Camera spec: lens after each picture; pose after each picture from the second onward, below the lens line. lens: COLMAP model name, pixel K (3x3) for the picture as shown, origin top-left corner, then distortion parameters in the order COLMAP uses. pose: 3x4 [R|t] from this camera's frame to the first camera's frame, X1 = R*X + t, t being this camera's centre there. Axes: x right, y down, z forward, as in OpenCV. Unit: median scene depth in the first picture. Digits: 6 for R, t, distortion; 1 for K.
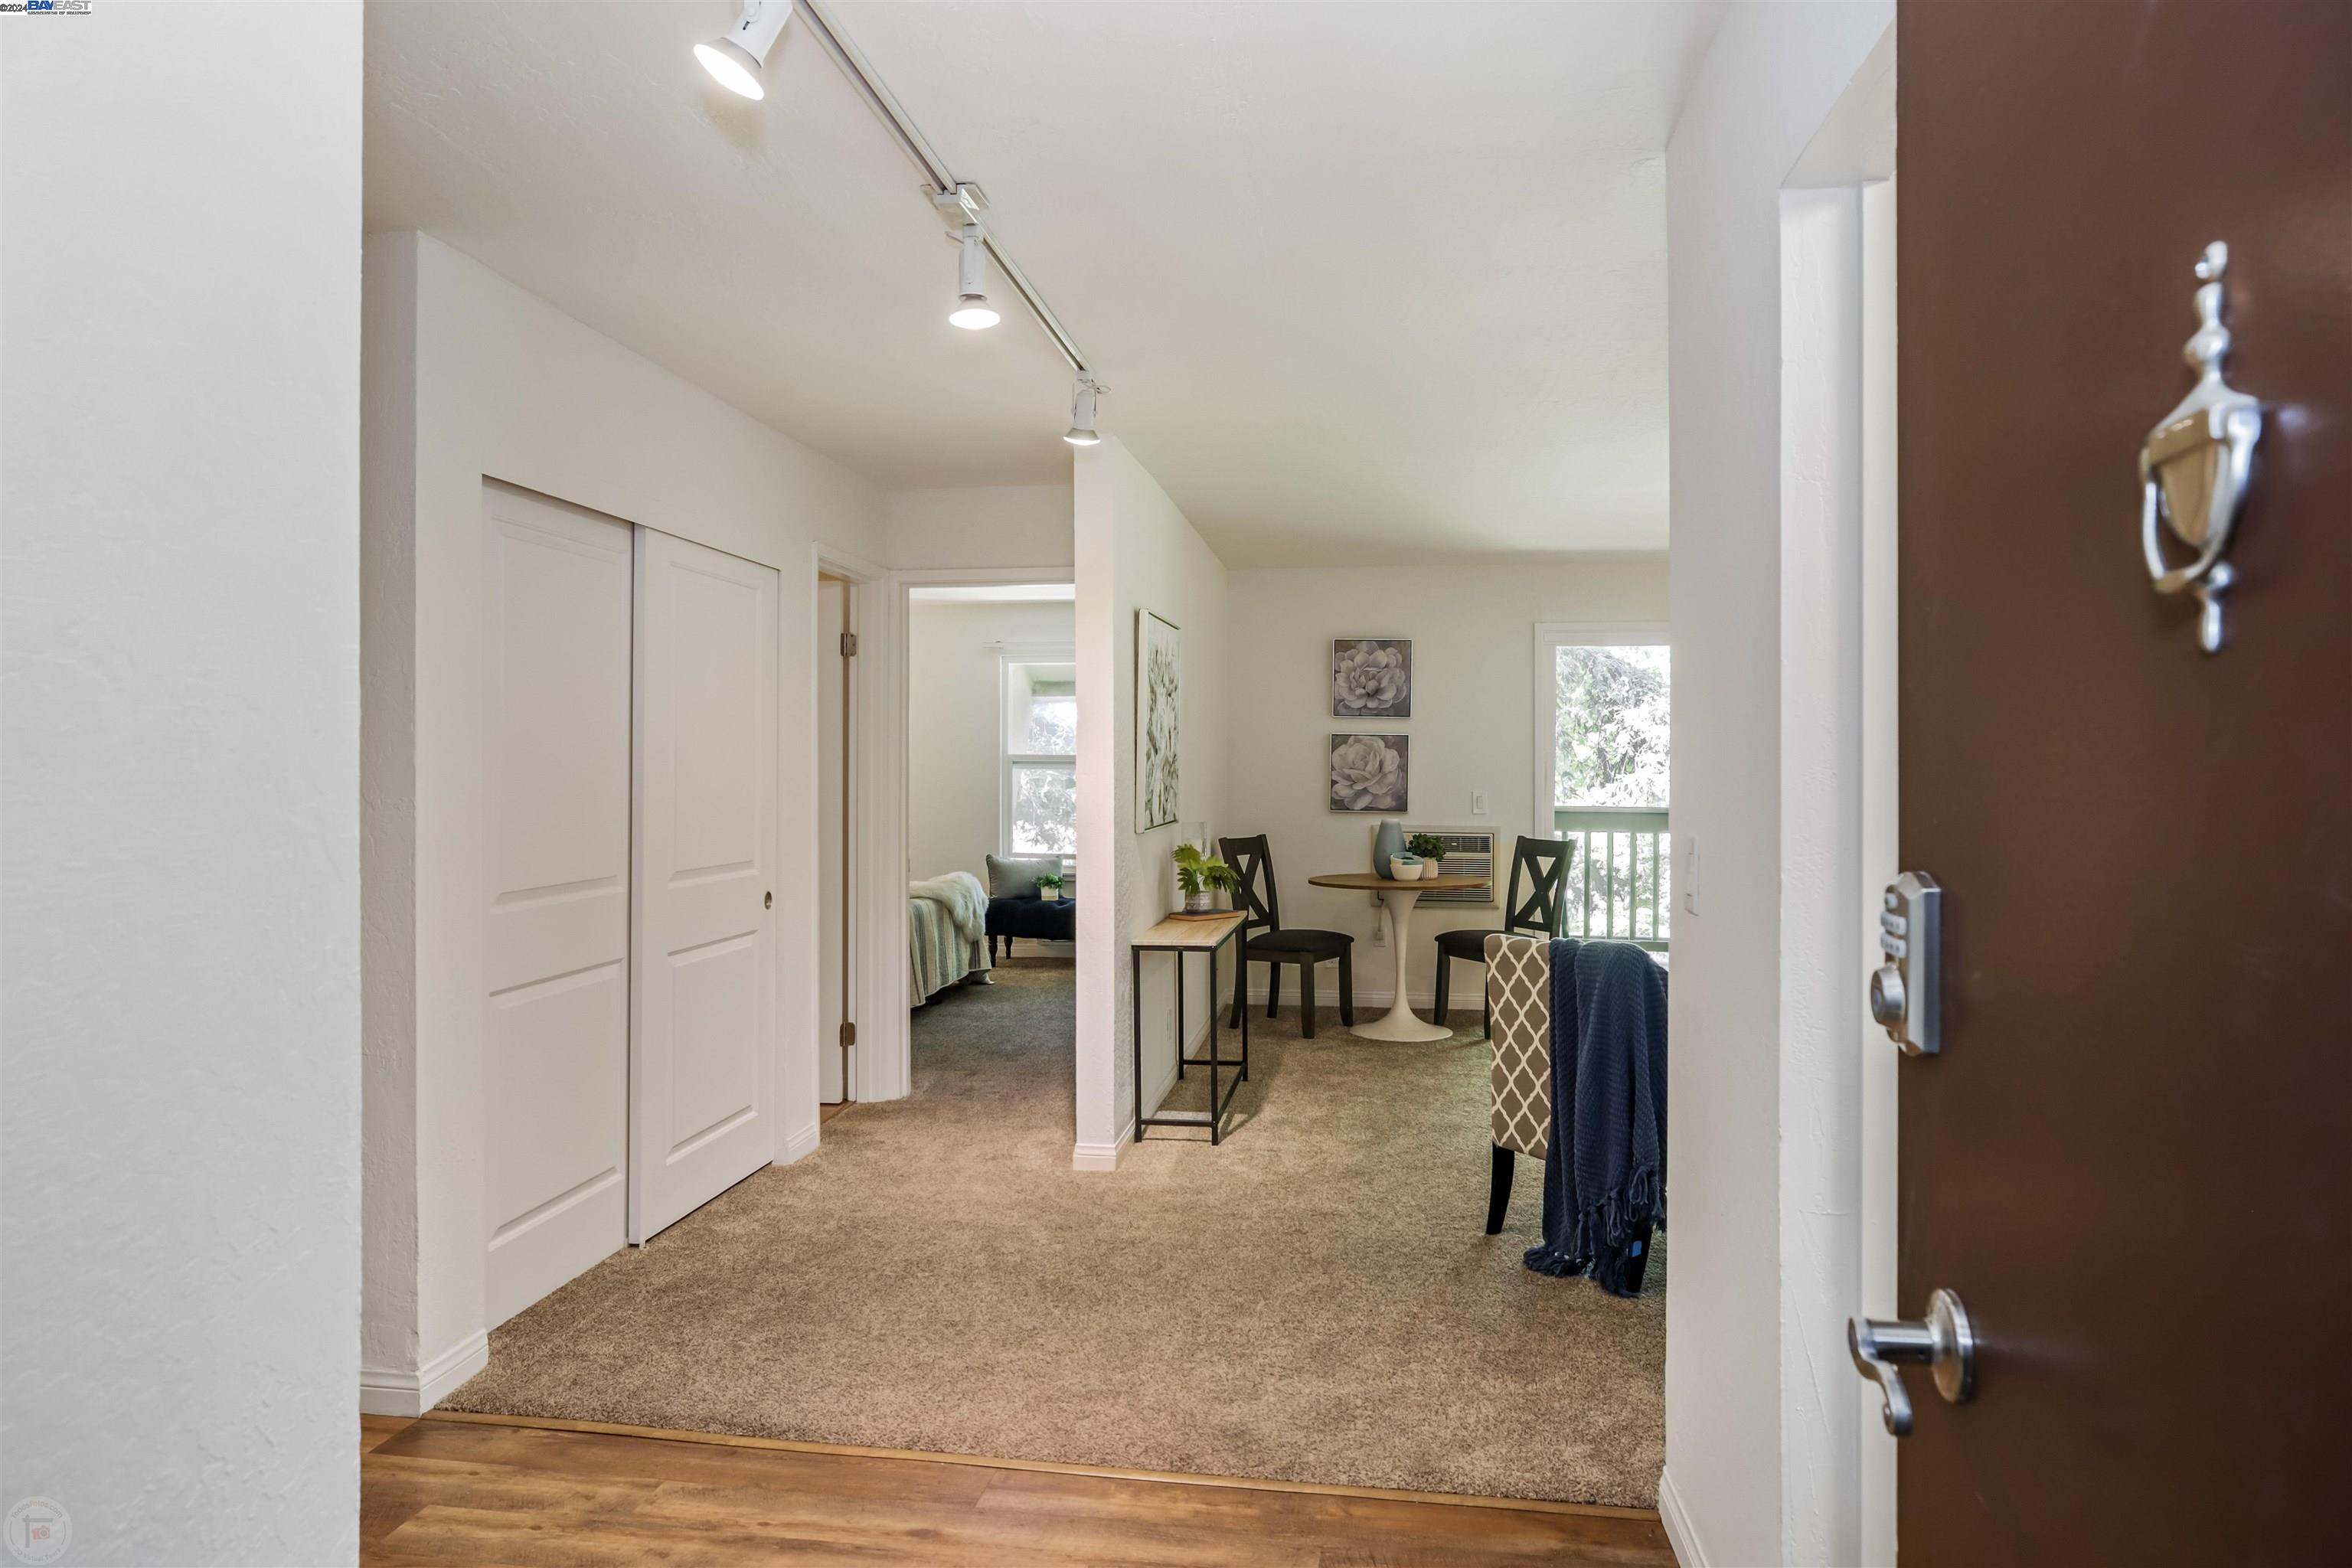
lens RADIAL K [[1425.1, 0, 1180.2], [0, 1425.1, 803.2], [0, 0, 1]] dist [-0.001339, -0.000426]
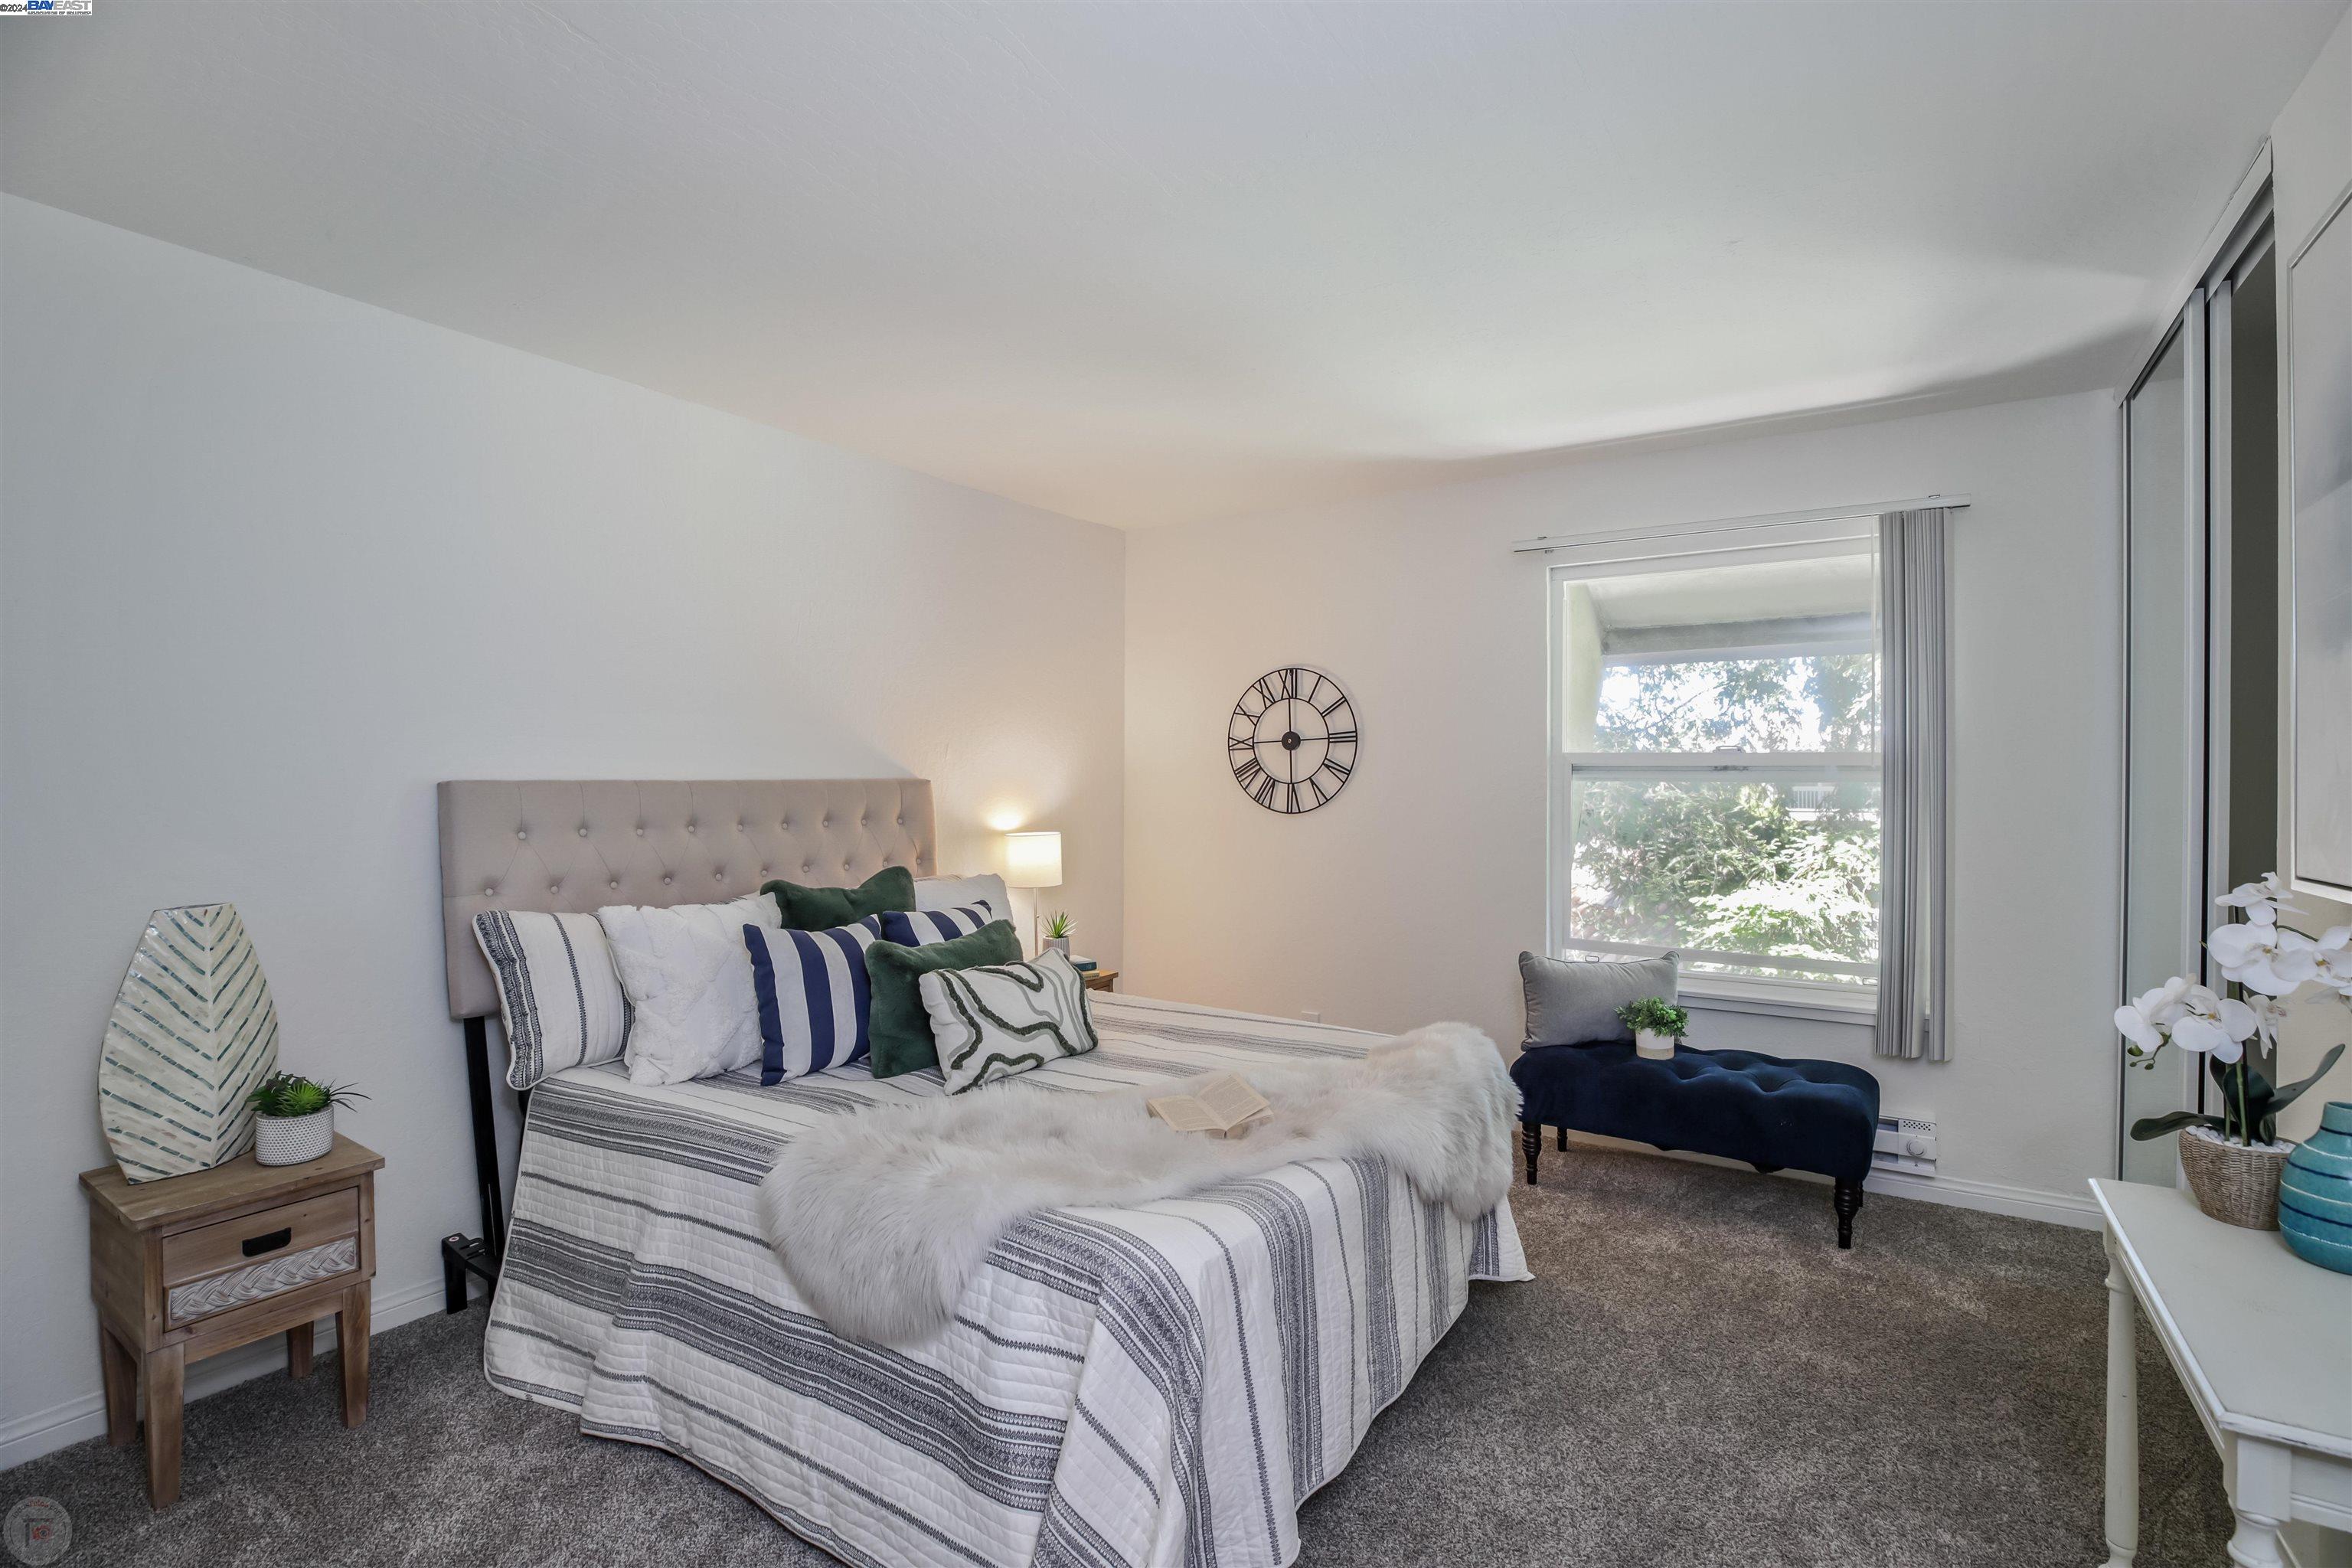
lens RADIAL K [[1088.6, 0, 1184.8], [0, 1088.6, 769.7], [0, 0, 1]] dist [-0.043886, 0.011488]
pose [[0.905341, 0.000353, -0.424686, -0.102892], [-0.013960, 0.999484, -0.028930, -0.018215], [0.424457, 0.032121, 0.904878, 0.768293]]
